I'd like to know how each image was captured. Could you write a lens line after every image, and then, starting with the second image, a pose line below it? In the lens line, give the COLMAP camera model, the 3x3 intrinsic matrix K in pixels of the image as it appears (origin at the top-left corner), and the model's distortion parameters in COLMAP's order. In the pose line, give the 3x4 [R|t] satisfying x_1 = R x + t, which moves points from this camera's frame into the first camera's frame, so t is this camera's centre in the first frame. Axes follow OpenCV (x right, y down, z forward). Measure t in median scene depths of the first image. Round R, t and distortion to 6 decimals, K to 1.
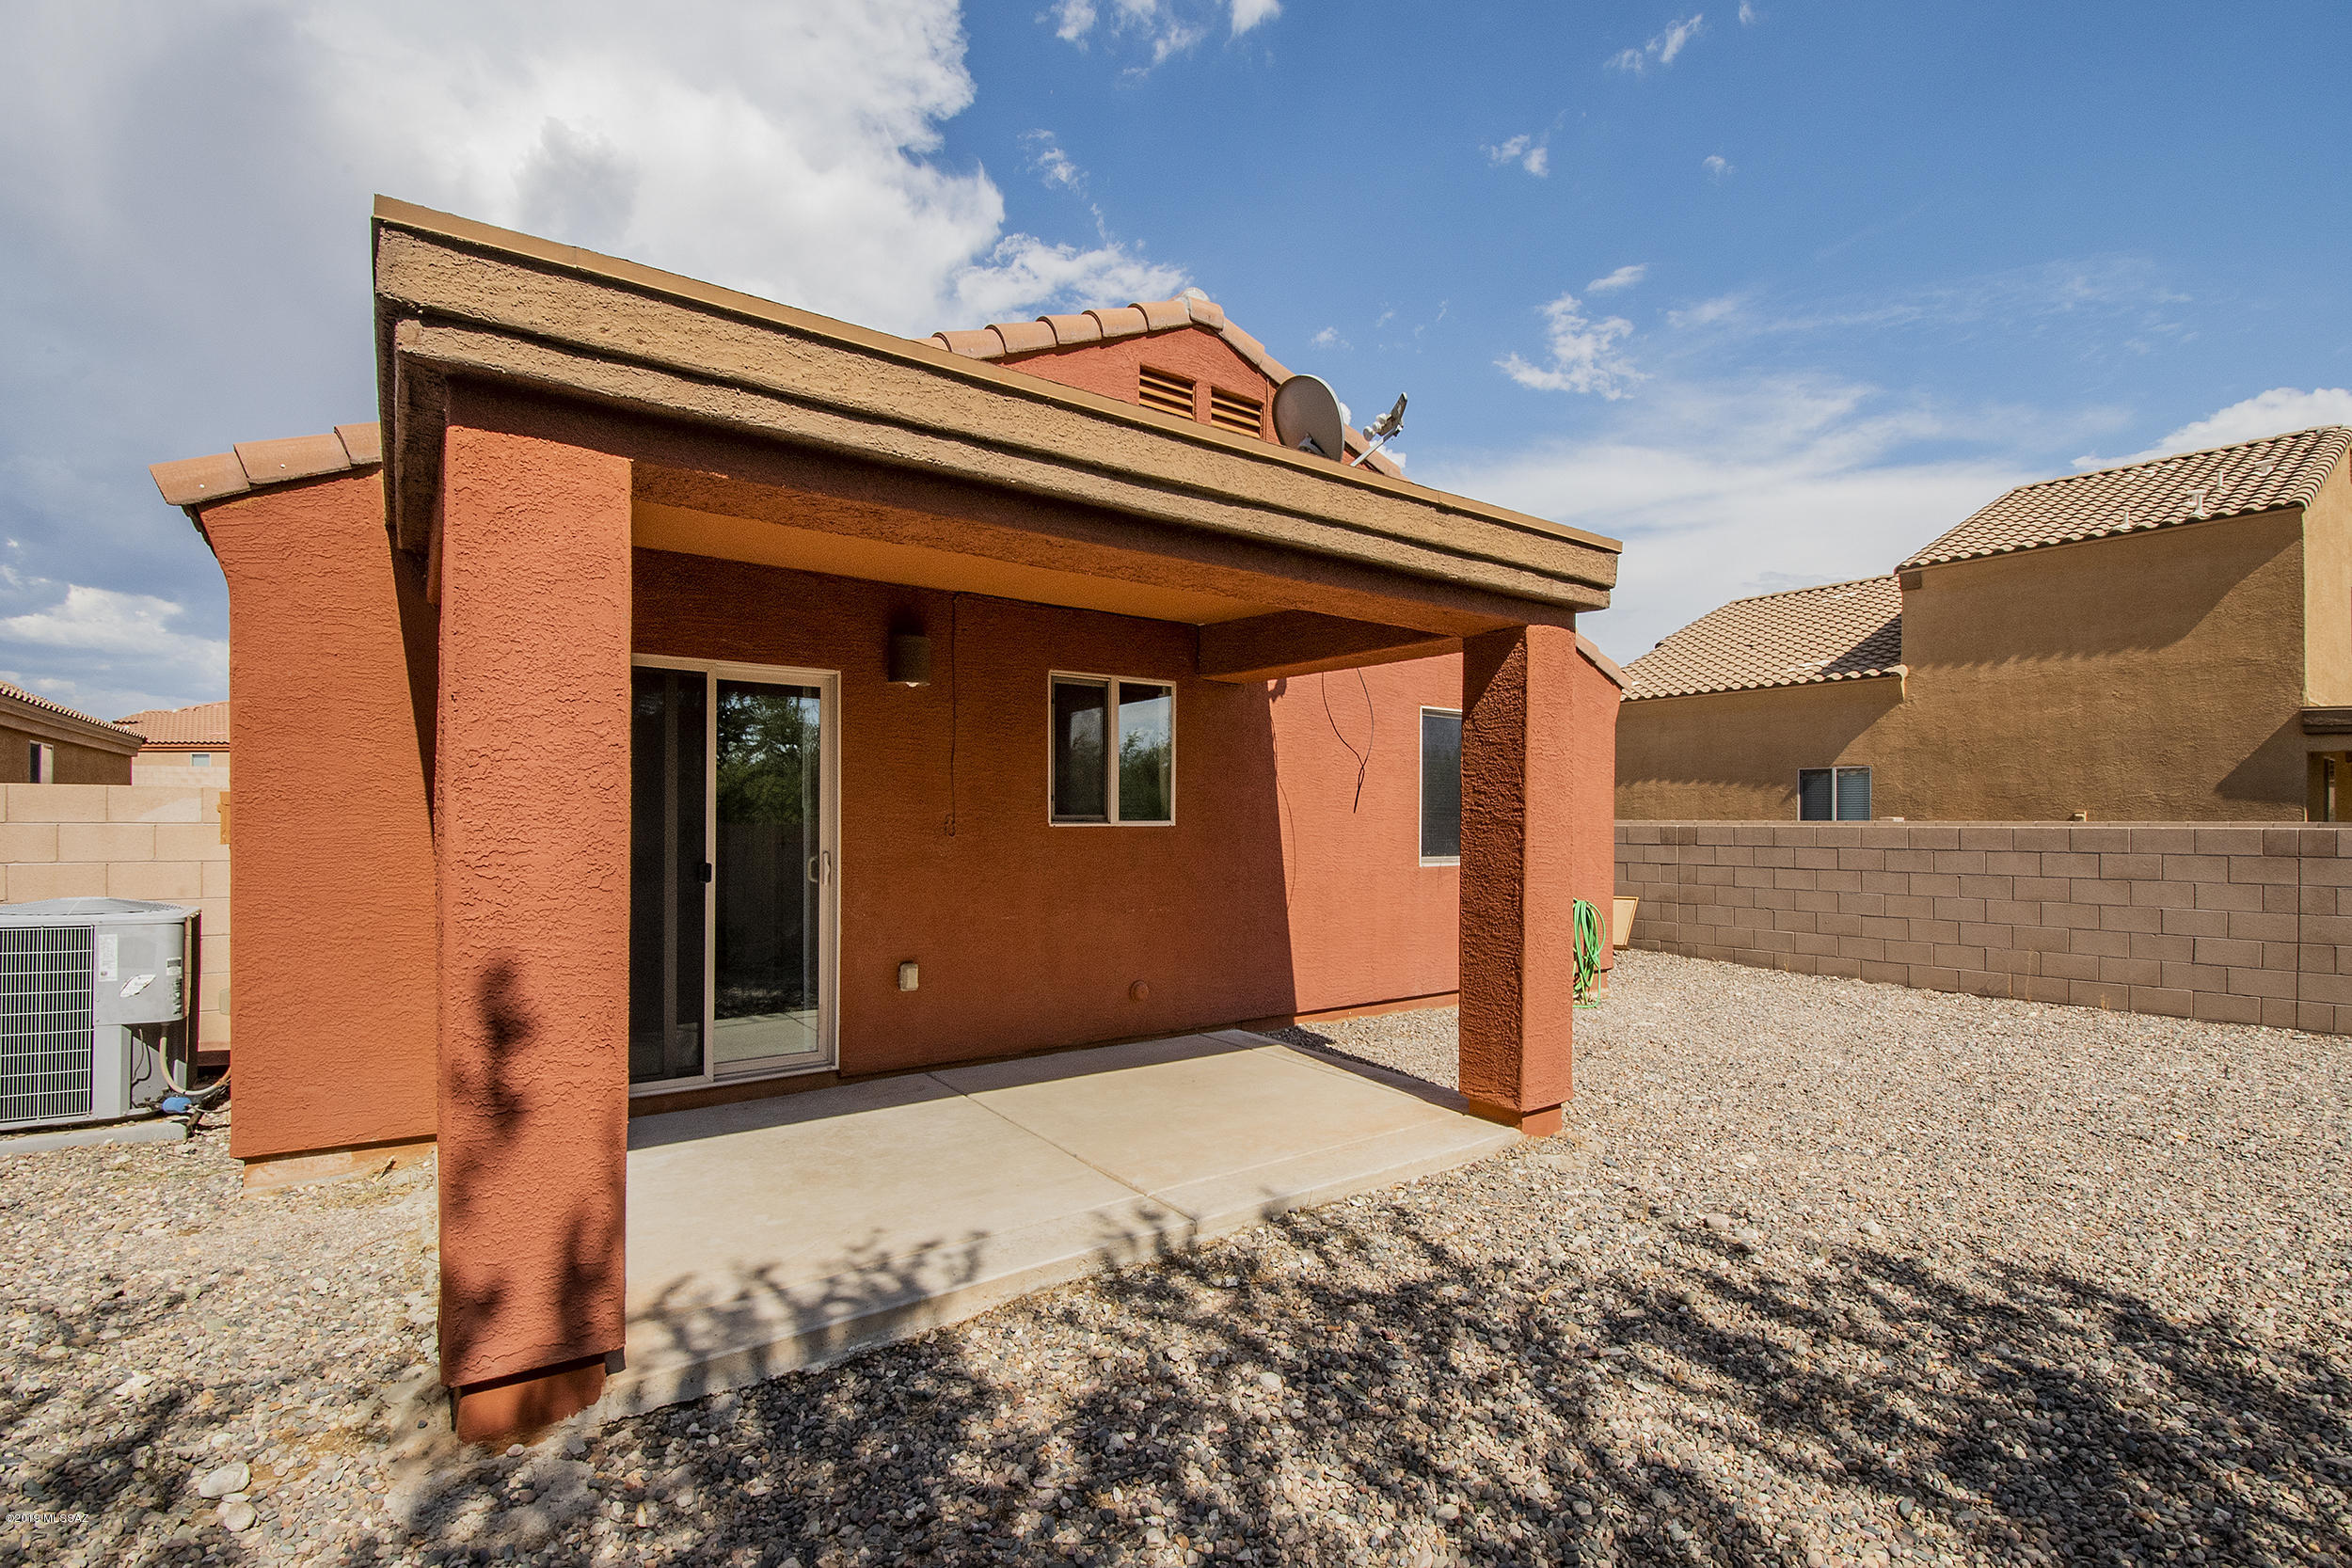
lens RADIAL K [[1054.9, 0, 1177.4], [0, 1054.9, 814.1], [0, 0, 1]] dist [0.011764, -0.021844]
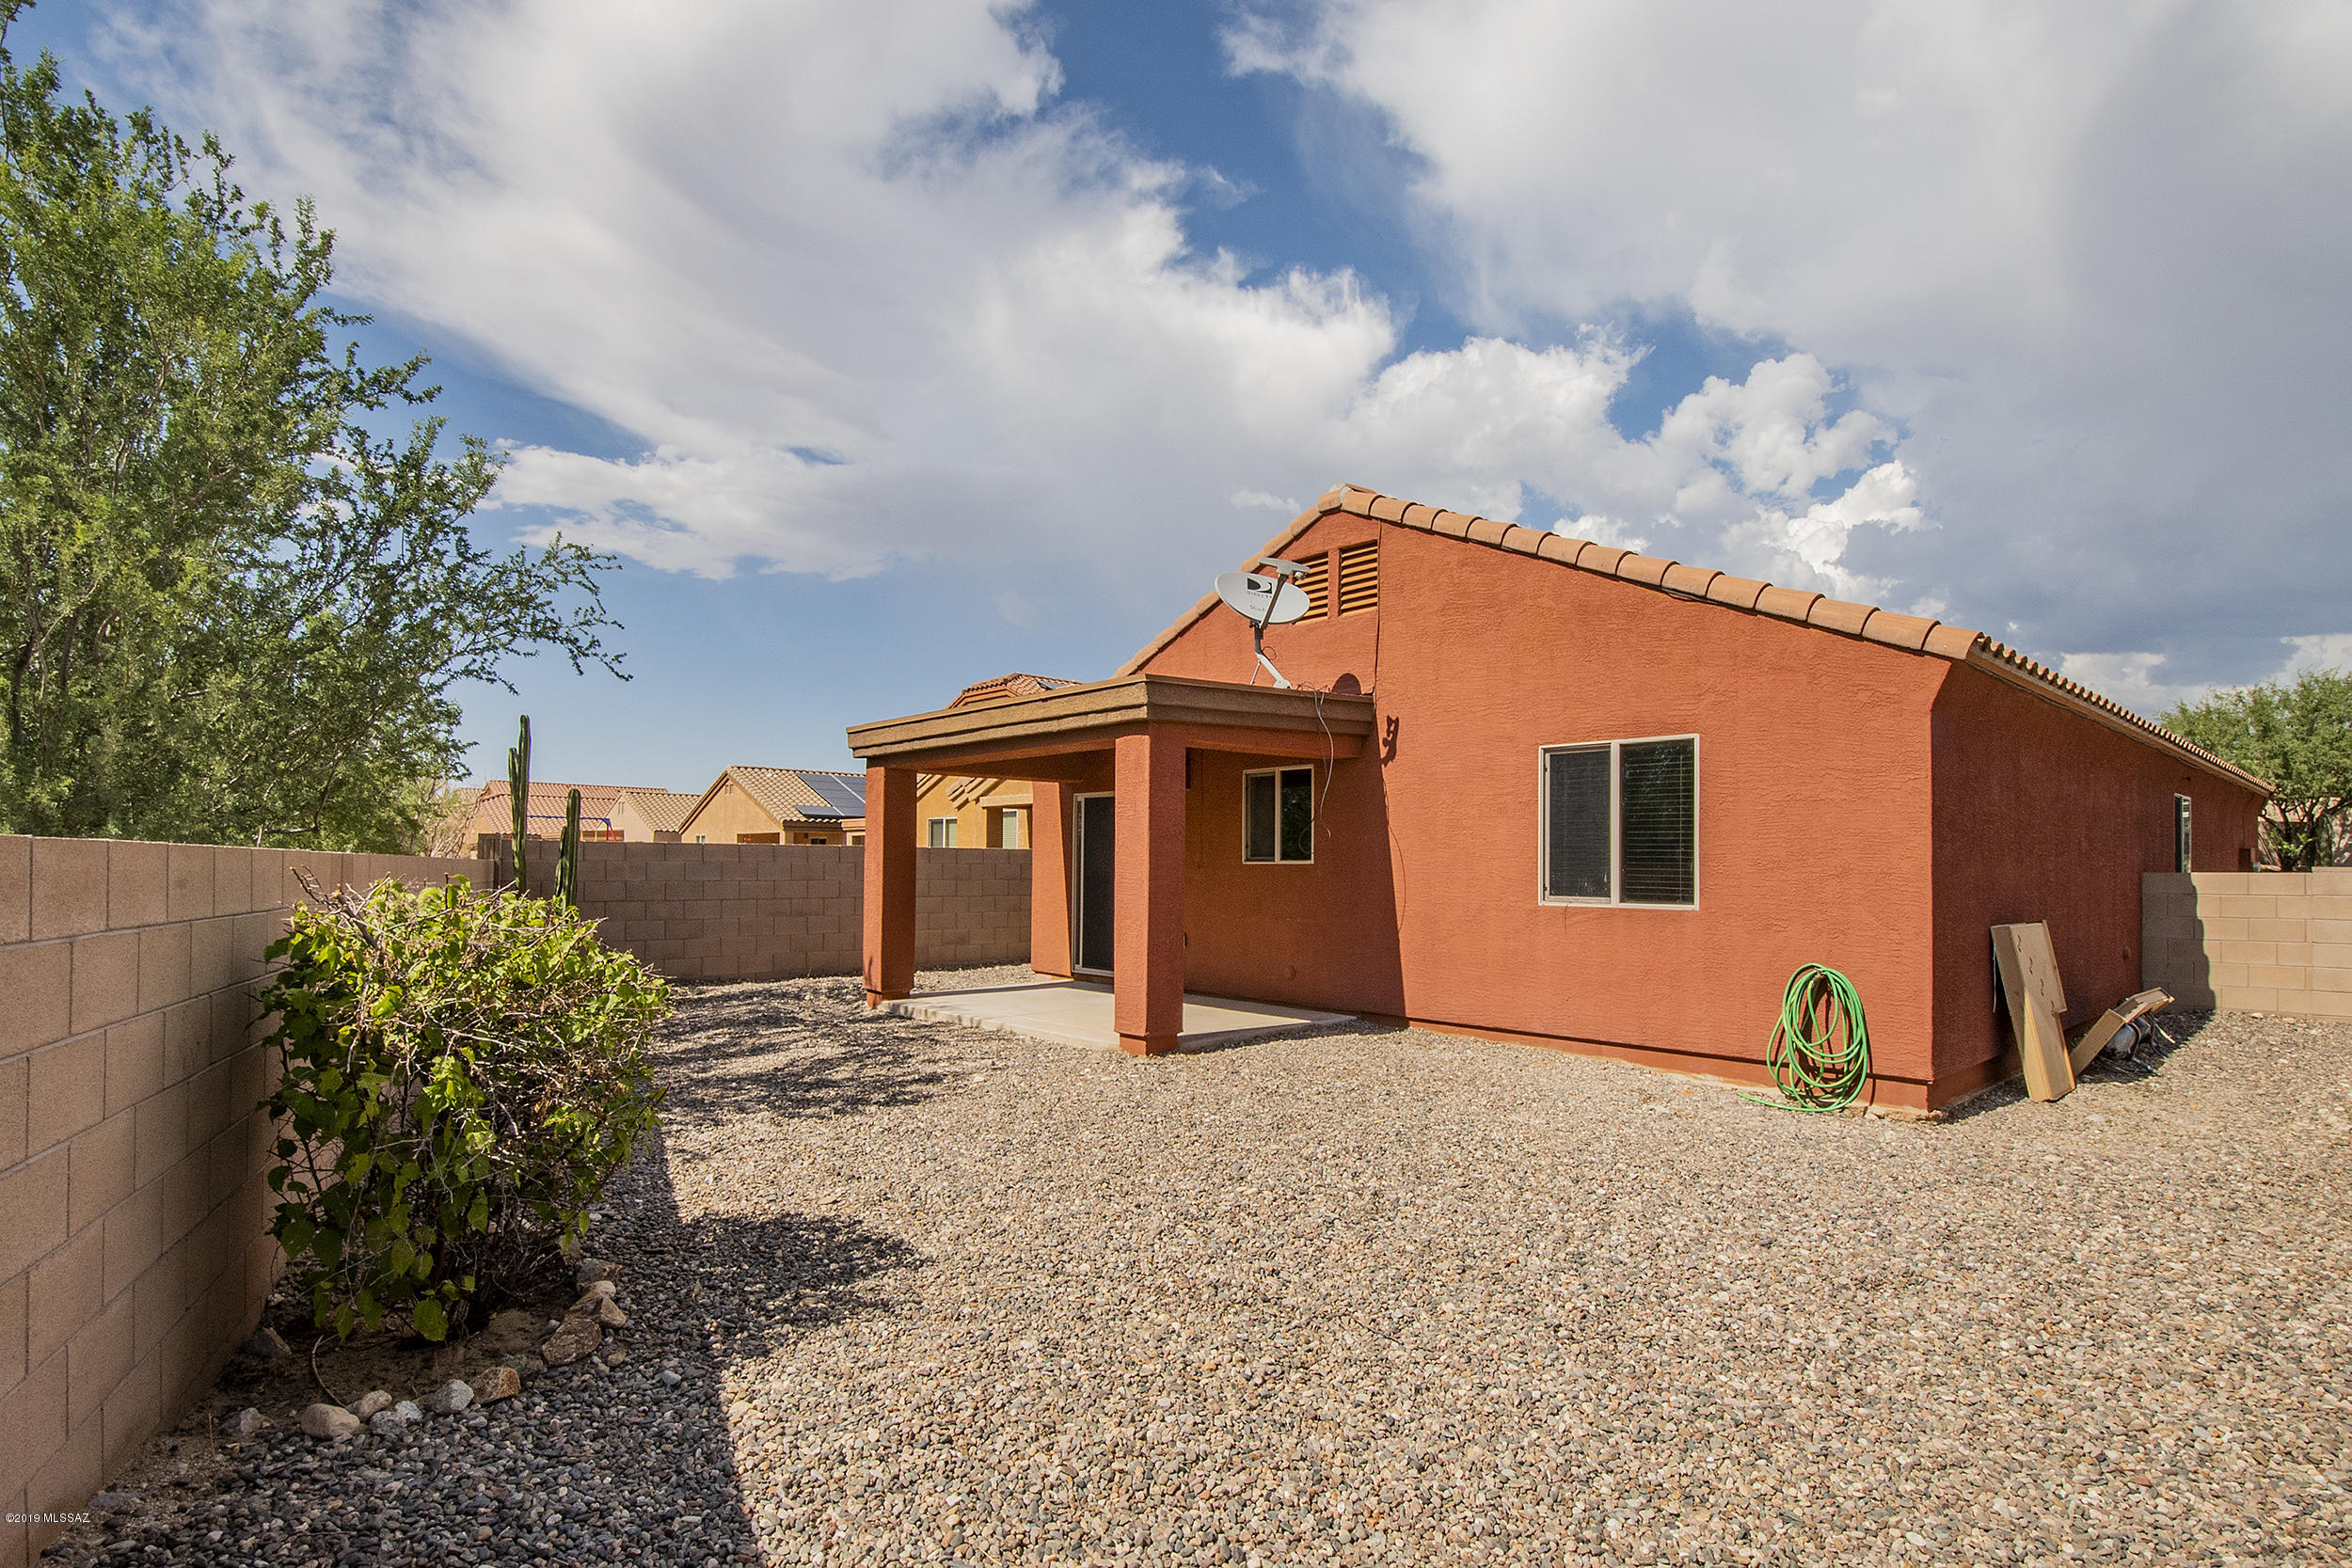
lens RADIAL K [[1157.8, 0, 1185.2], [0, 1157.8, 838.4], [0, 0, 1]] dist [-0.000606, -0.000173]
pose [[0.090159, -0.027381, -0.995551, 1.451914], [-0.001840, 0.999616, -0.027660, 0.018976], [0.995926, 0.004326, 0.090074, 0.632800]]
